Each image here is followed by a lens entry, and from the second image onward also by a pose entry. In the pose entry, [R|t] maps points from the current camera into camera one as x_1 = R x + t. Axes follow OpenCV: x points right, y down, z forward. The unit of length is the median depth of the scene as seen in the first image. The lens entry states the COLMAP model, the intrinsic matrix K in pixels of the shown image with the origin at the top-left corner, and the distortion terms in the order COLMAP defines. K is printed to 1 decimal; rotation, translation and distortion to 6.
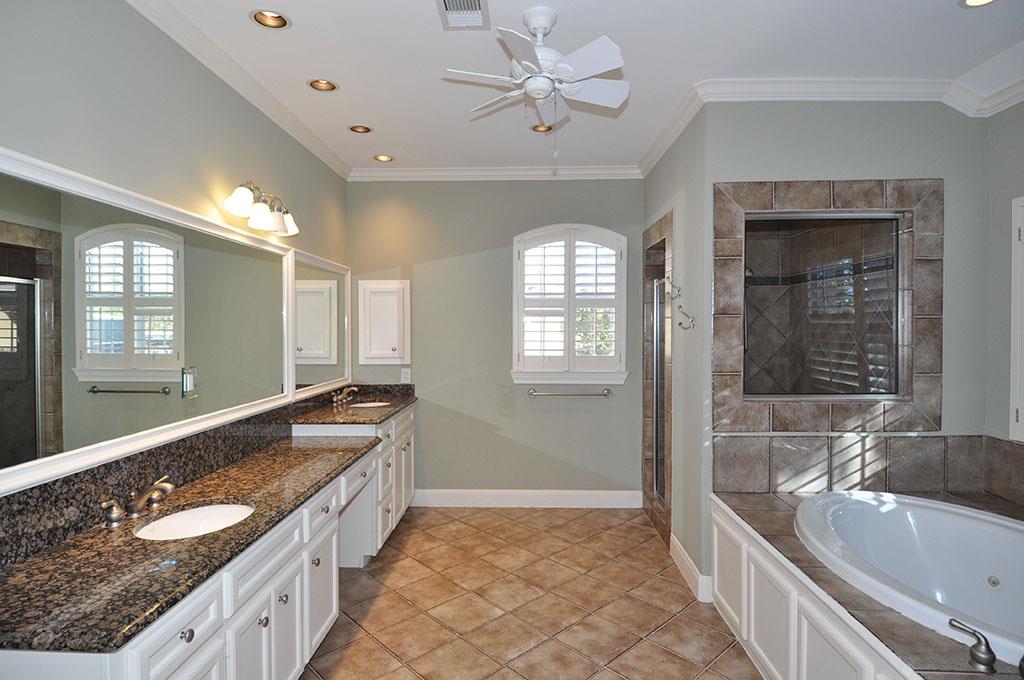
lens RADIAL K [[537.3, 0, 510.0], [0, 537.3, 324.3], [0, 0, 1]] dist [0.010269, -0.020006]
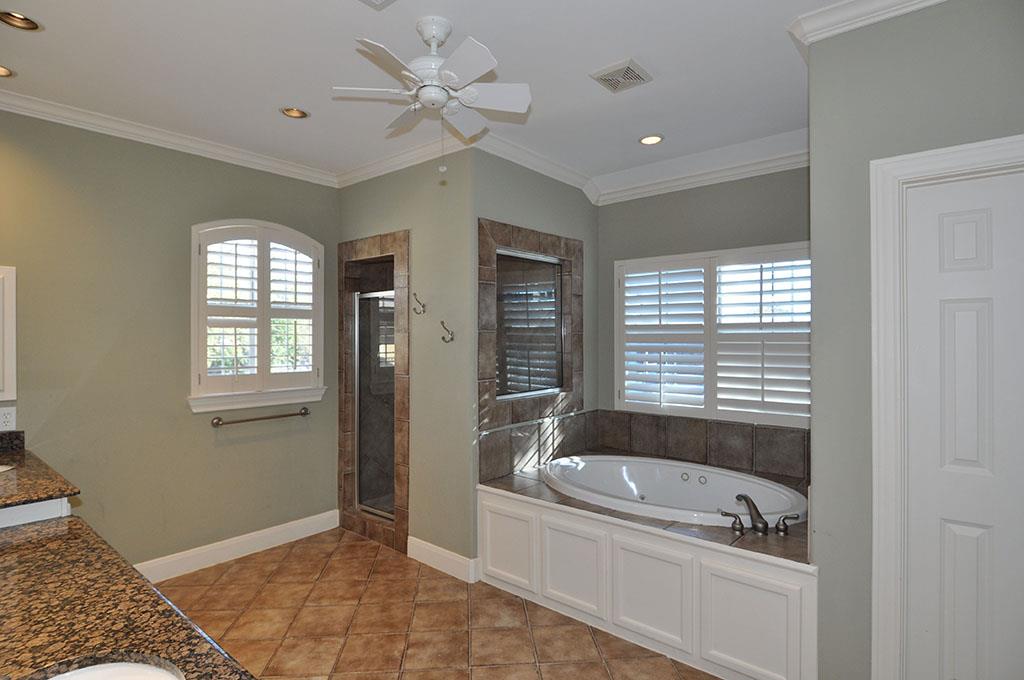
lens RADIAL K [[537.3, 0, 513.0], [0, 537.3, 320.5], [0, 0, 1]] dist [0.010269, -0.020006]
pose [[0.615912, 0.022957, 0.787481, -0.448682], [-0.004748, 0.999665, -0.025429, -0.008824], [-0.787801, 0.011923, 0.615815, 0.204243]]
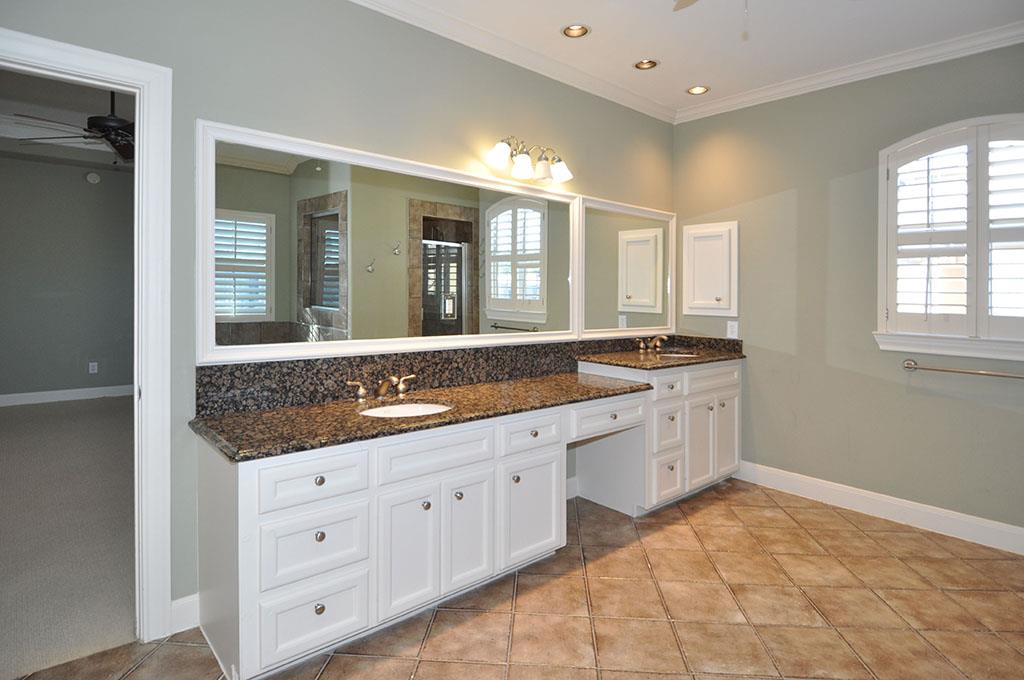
lens RADIAL K [[537.3, 0, 526.8], [0, 537.3, 287.6], [0, 0, 1]] dist [0.010269, -0.020006]
pose [[0.688416, 0.000548, -0.725316, 0.288942], [-0.009283, 0.999924, -0.008055, 0.049542], [0.725257, 0.012279, 0.688369, 0.191721]]
